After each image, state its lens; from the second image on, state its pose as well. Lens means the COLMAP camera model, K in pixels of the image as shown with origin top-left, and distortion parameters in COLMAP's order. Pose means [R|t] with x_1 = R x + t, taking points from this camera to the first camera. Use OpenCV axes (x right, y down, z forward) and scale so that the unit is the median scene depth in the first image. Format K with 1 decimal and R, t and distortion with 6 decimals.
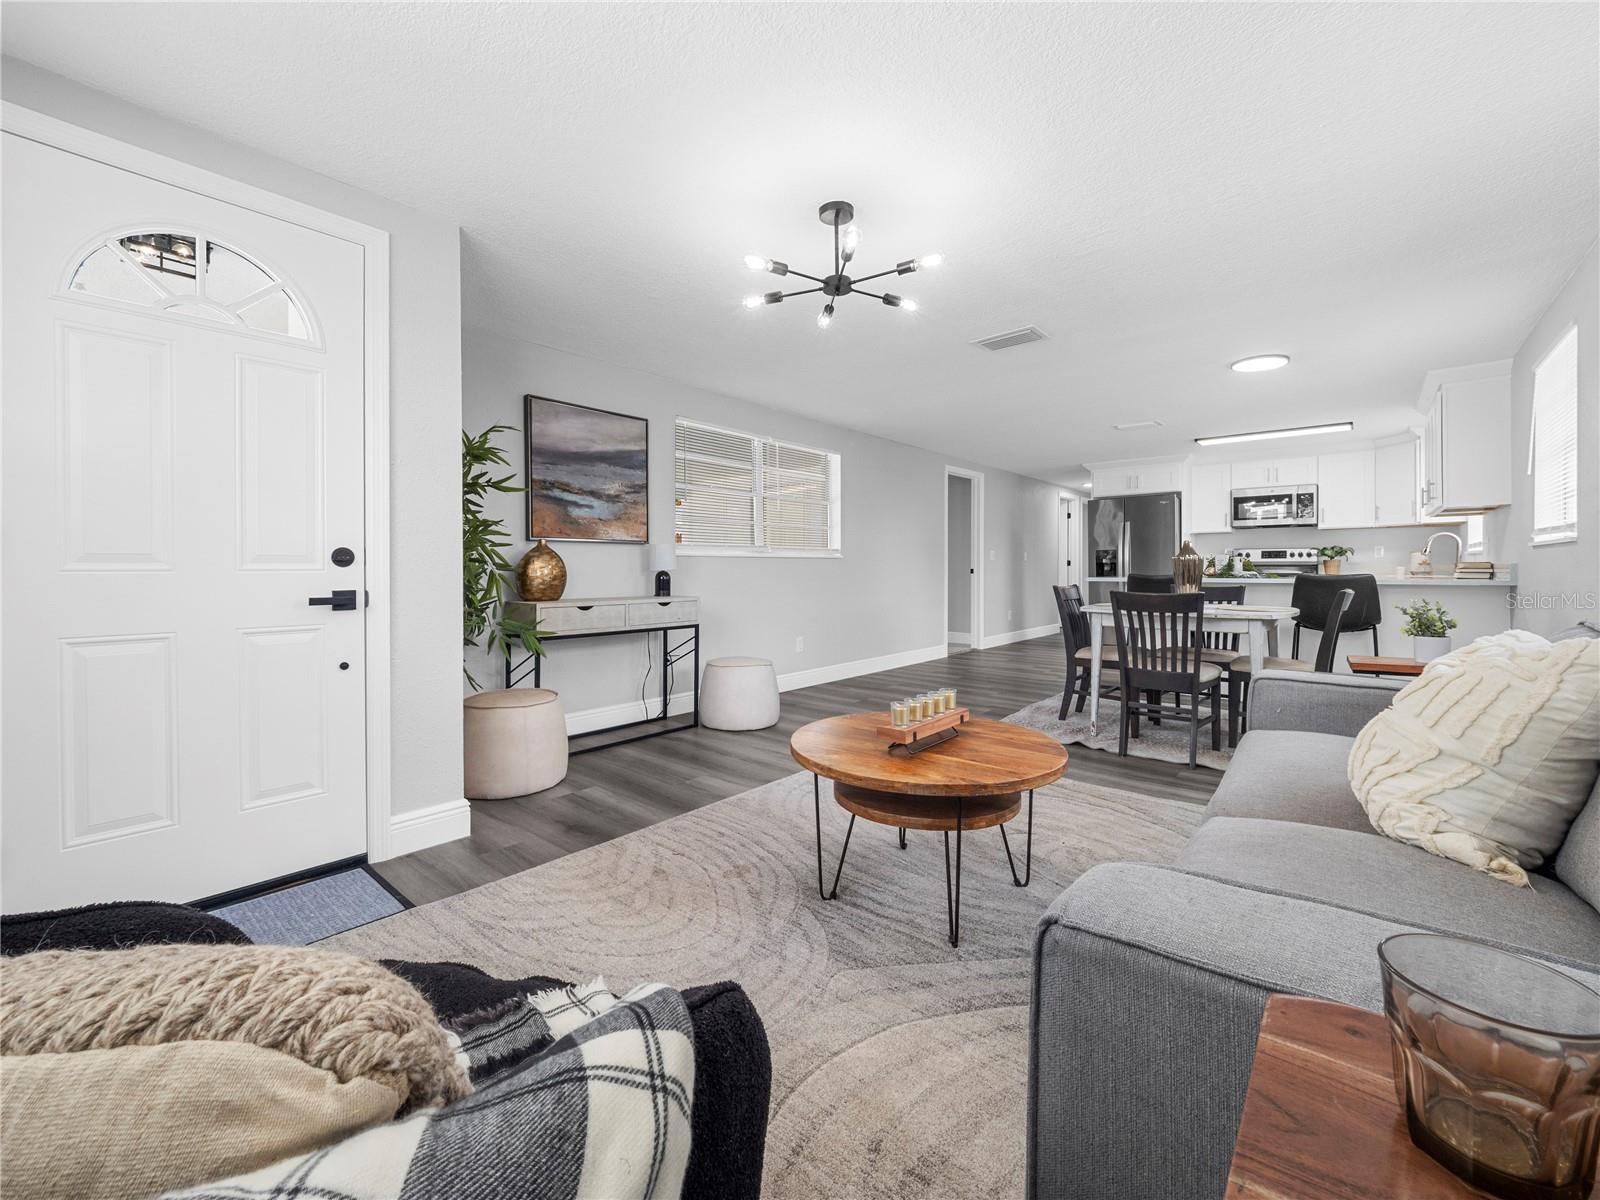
lens RADIAL K [[671.8, 0, 792.8], [0, 671.8, 576.6], [0, 0, 1]] dist [-0.005835, -0.000617]
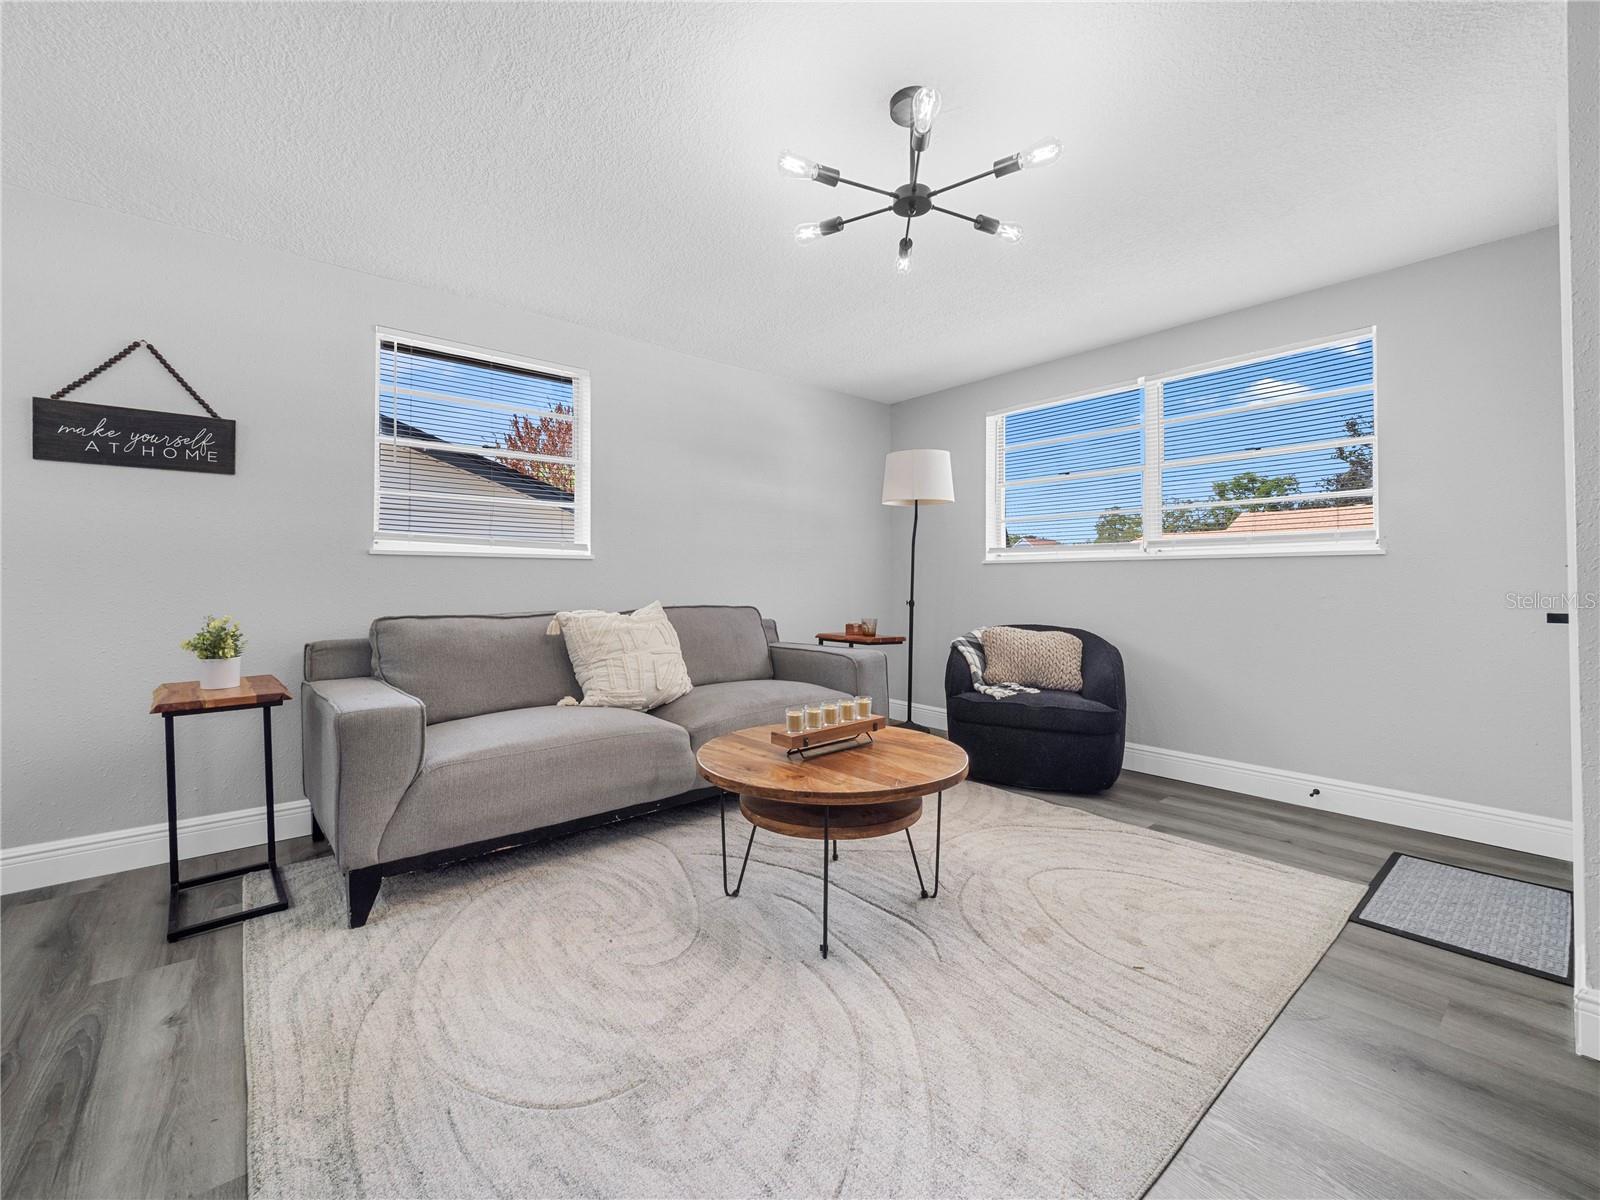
lens RADIAL K [[652.3, 0, 797.5], [0, 652.3, 605.7], [0, 0, 1]] dist [-0.013443, -0.000095]
pose [[-0.984670, -0.007311, 0.174276, 0.045206], [0.001774, 0.998650, 0.051920, -0.012604], [-0.174420, 0.051433, -0.983327, 1.084393]]
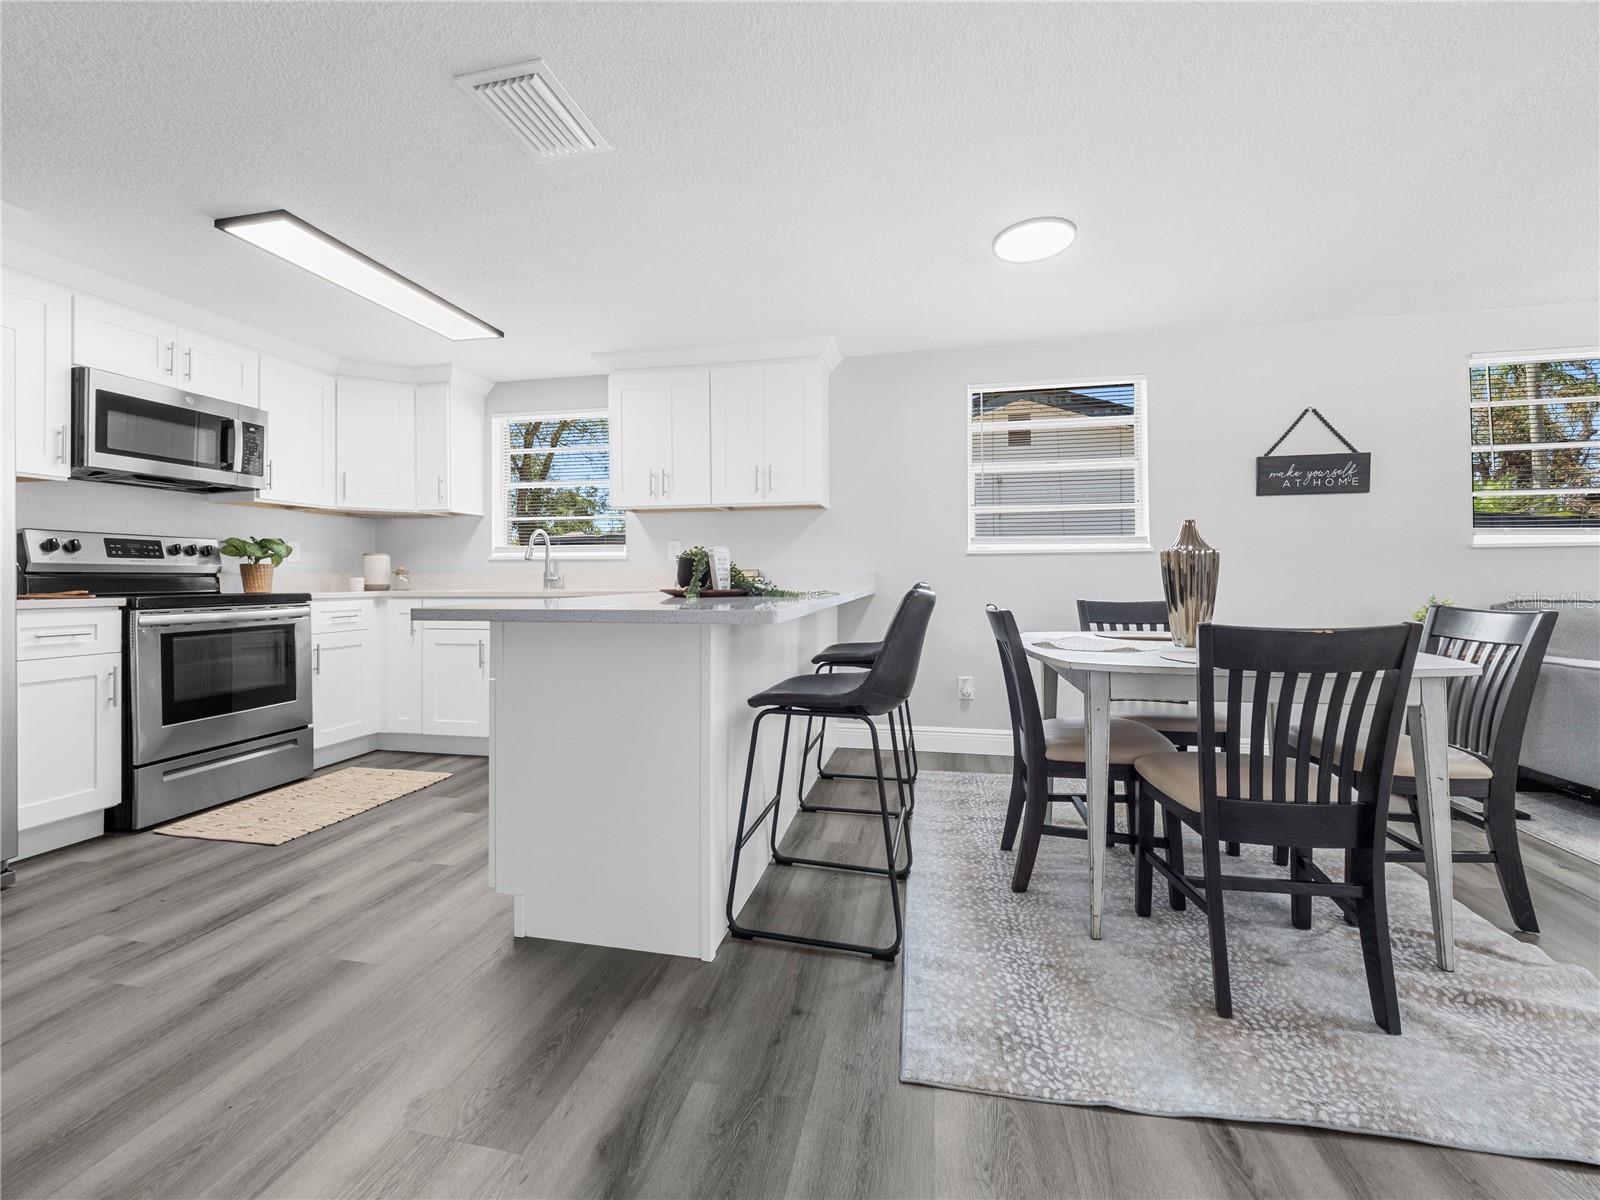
lens RADIAL K [[671.8, 0, 792.8], [0, 671.8, 576.6], [0, 0, 1]] dist [-0.005835, -0.000617]
pose [[-0.477412, 0.004400, 0.878668, 0.291418], [0.019339, 0.999798, 0.005501, -0.018108], [-0.878467, 0.019619, -0.477401, 1.648561]]
